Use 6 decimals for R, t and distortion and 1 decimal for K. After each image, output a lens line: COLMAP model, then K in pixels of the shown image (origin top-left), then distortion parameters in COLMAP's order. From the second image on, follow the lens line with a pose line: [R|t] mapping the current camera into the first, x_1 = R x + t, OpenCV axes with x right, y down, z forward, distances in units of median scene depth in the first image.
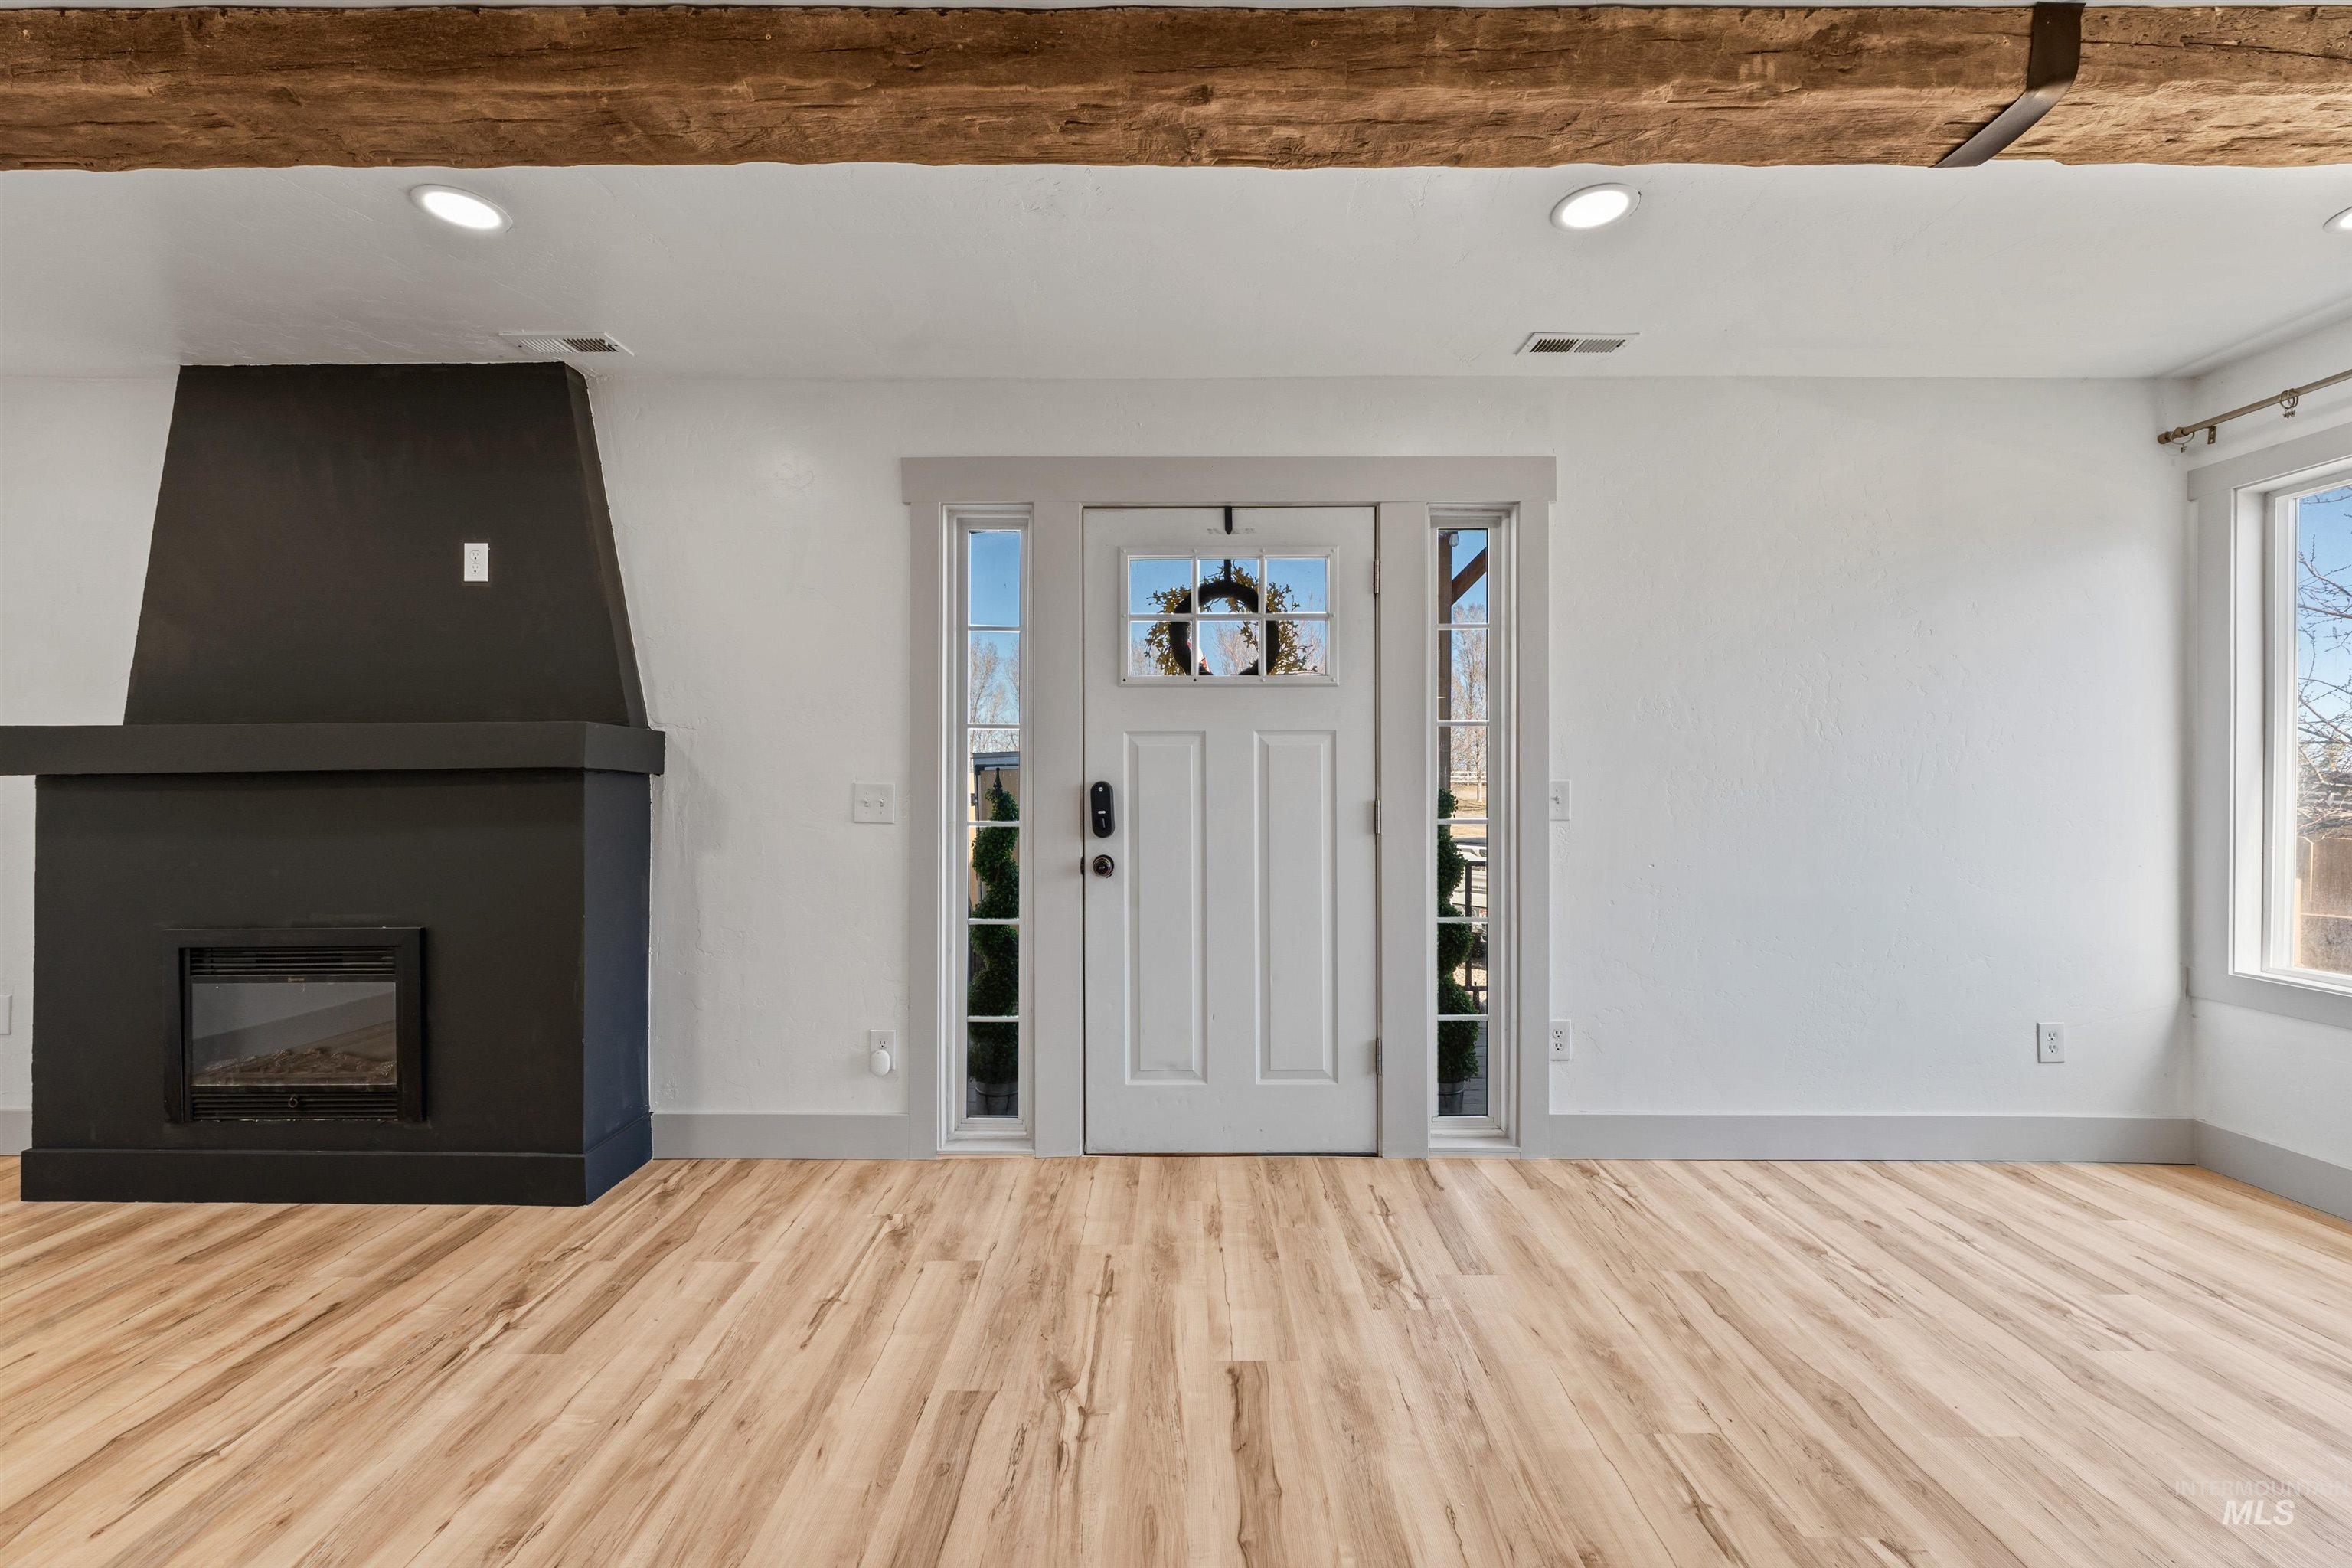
lens RADIAL K [[944.4, 0, 1176.5], [0, 944.4, 784.6], [0, 0, 1]] dist [-0.001675, -0.000090]
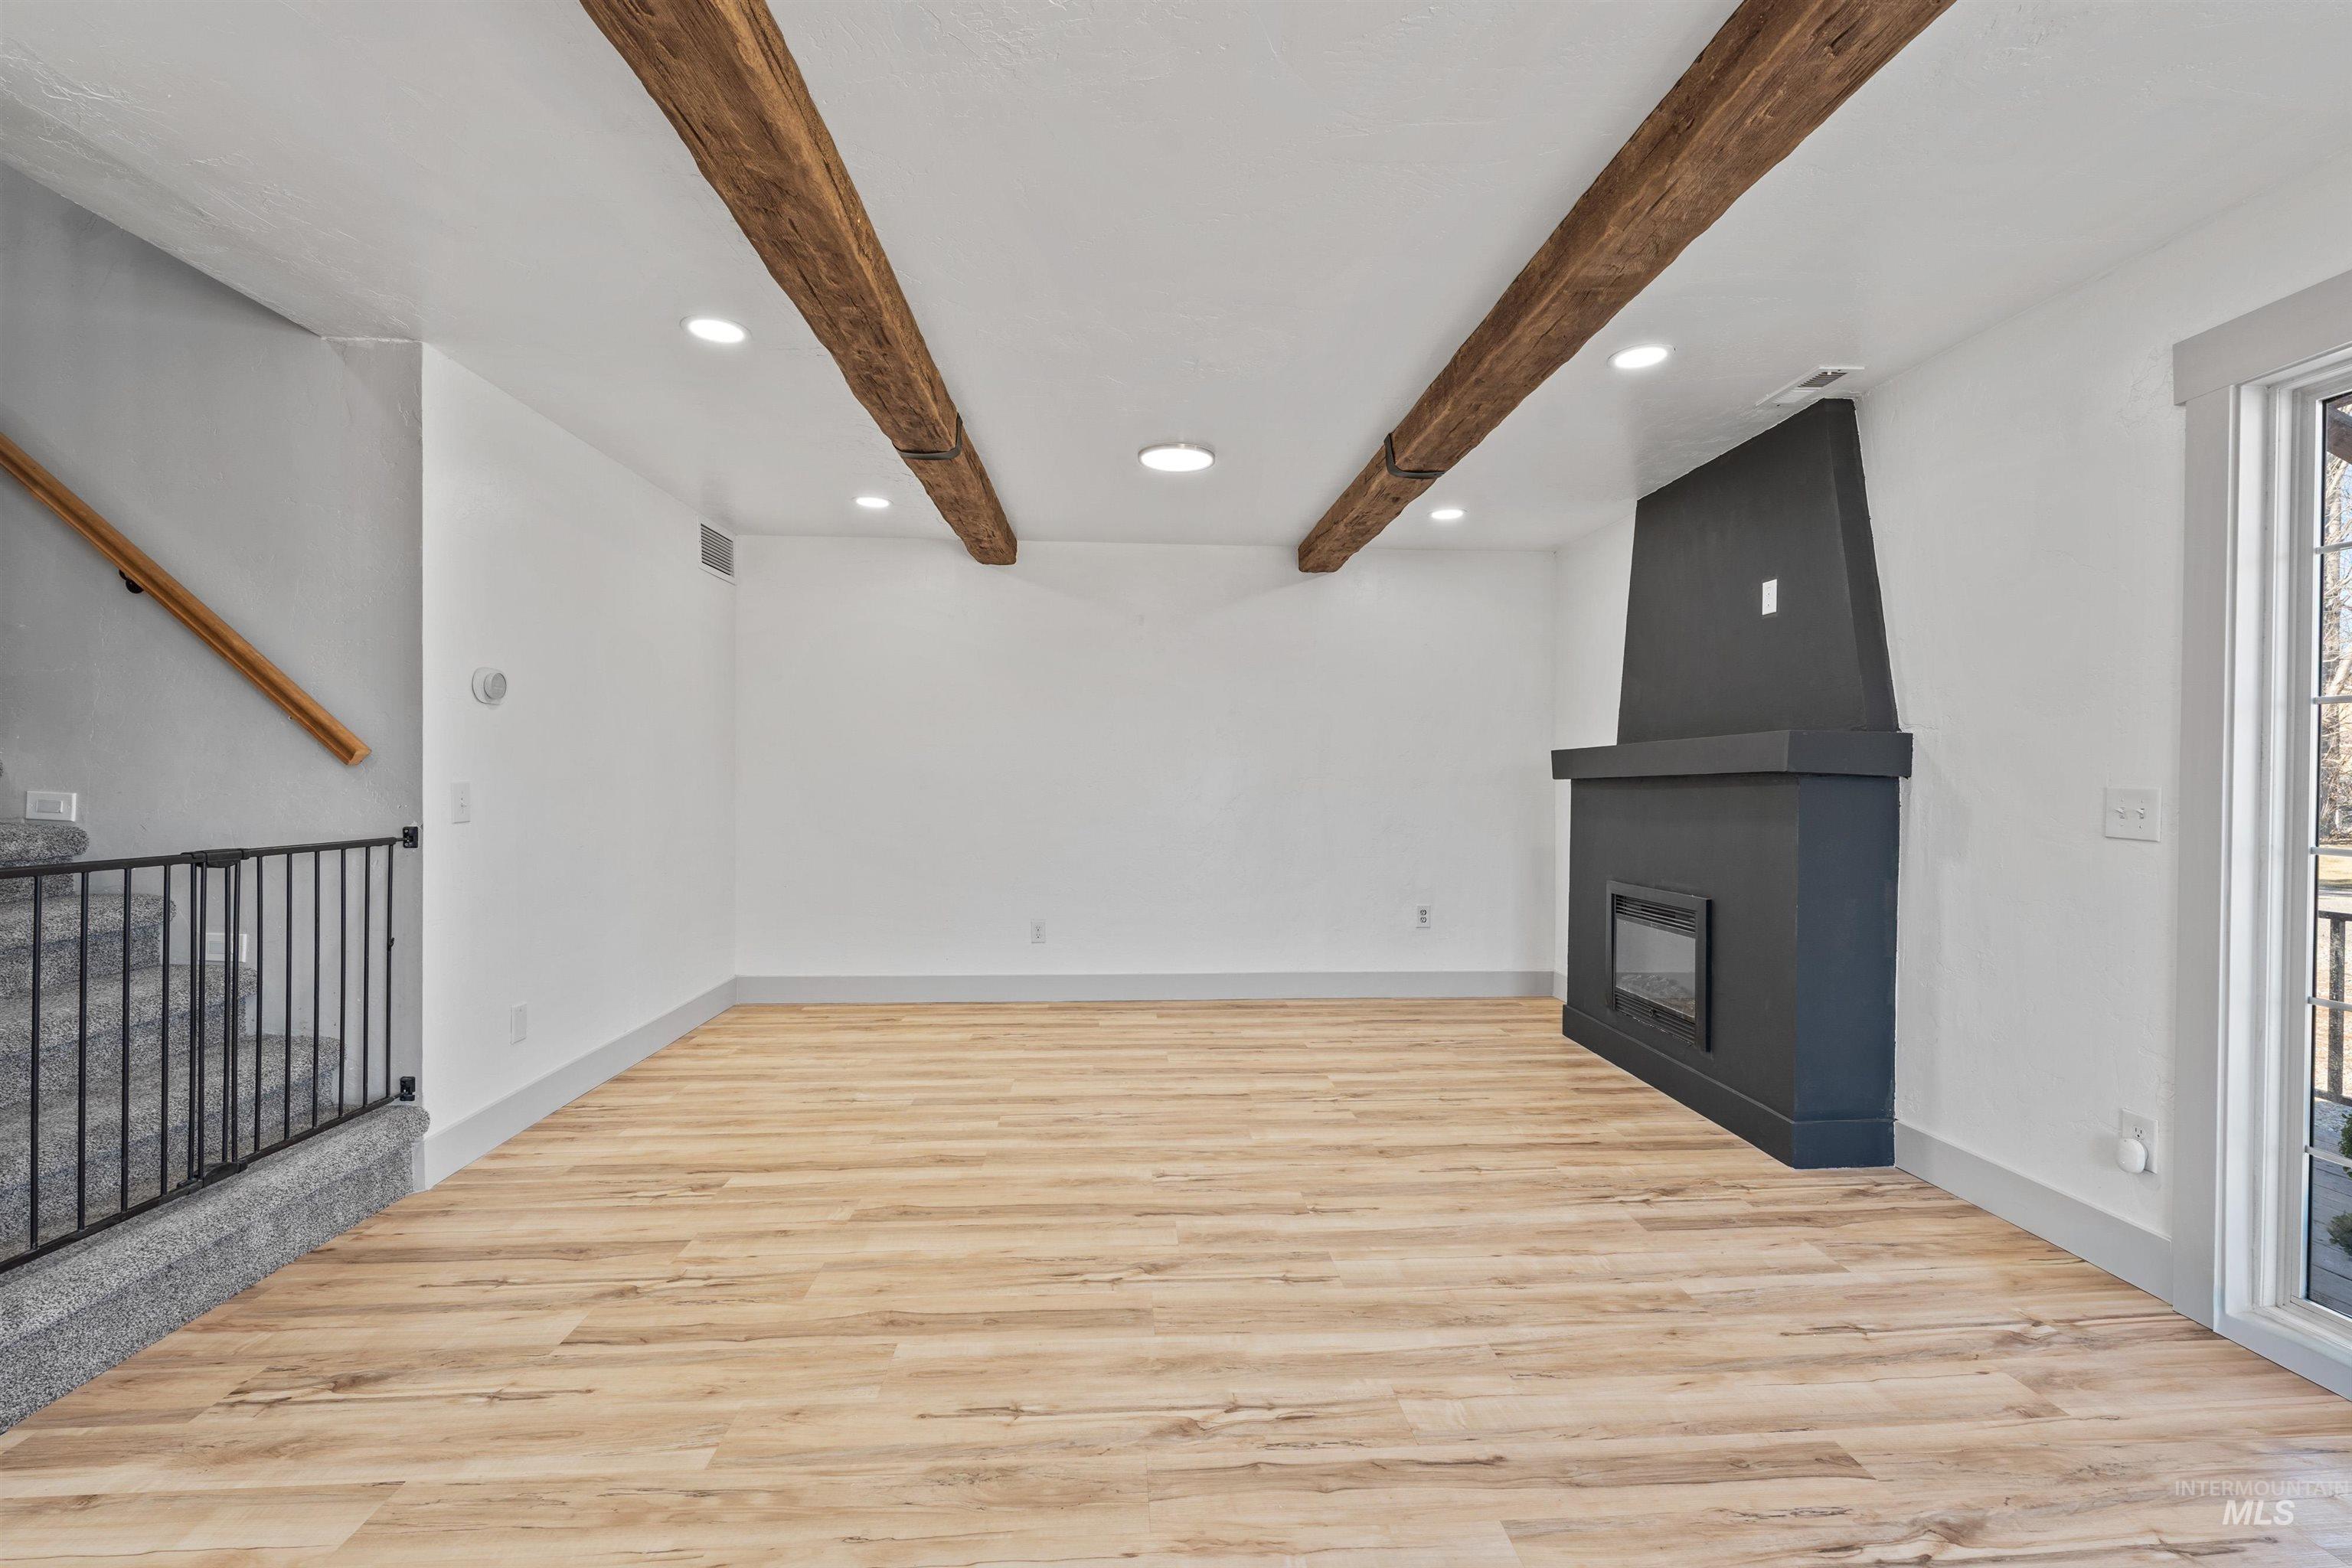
lens RADIAL K [[988.9, 0, 1180.1], [0, 988.9, 786.4], [0, 0, 1]] dist [-0.002655, 0.000241]
pose [[0.070131, 0.005977, -0.997520, 0.541745], [-0.005515, 0.999969, 0.005603, -0.003696], [0.997523, 0.005108, 0.070162, 0.228116]]
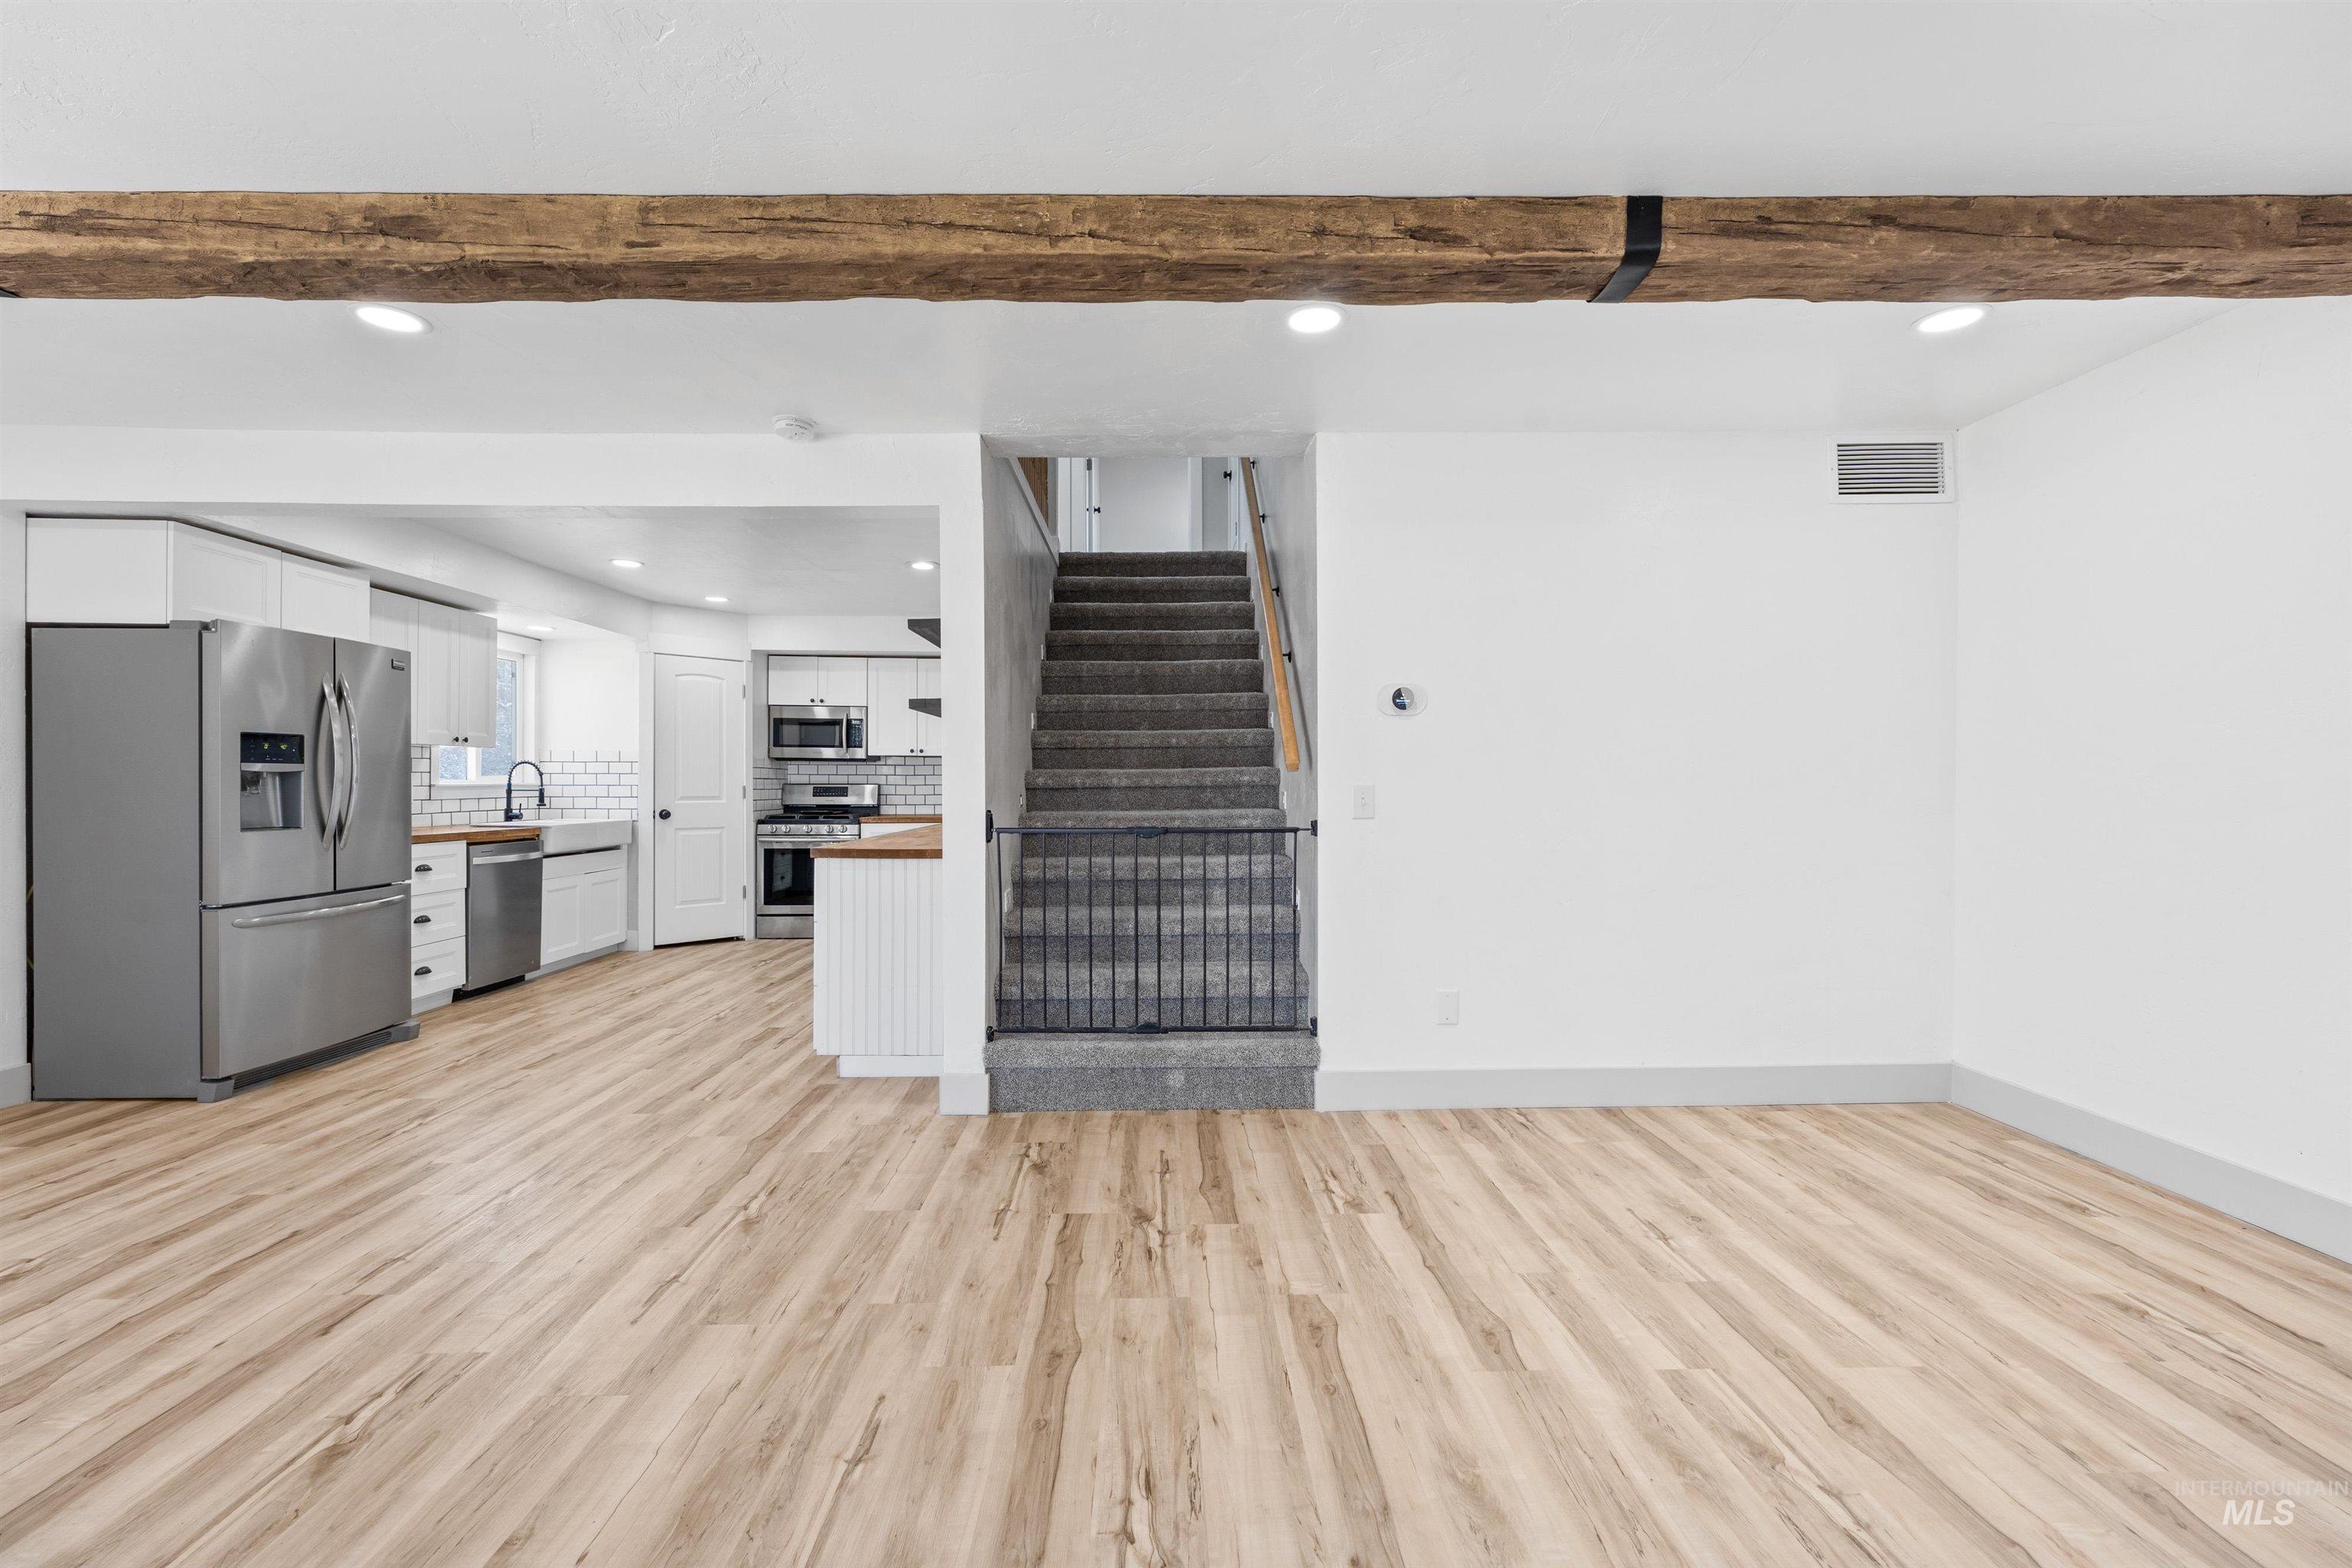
lens RADIAL K [[988.9, 0, 1180.0], [0, 988.9, 783.8], [0, 0, 1]] dist [-0.002655, 0.000241]
pose [[-0.999647, 0.001656, -0.026514, -0.490265], [0.001569, 0.999993, 0.003328, -0.002982], [0.026519, 0.003285, -0.999643, 0.904514]]
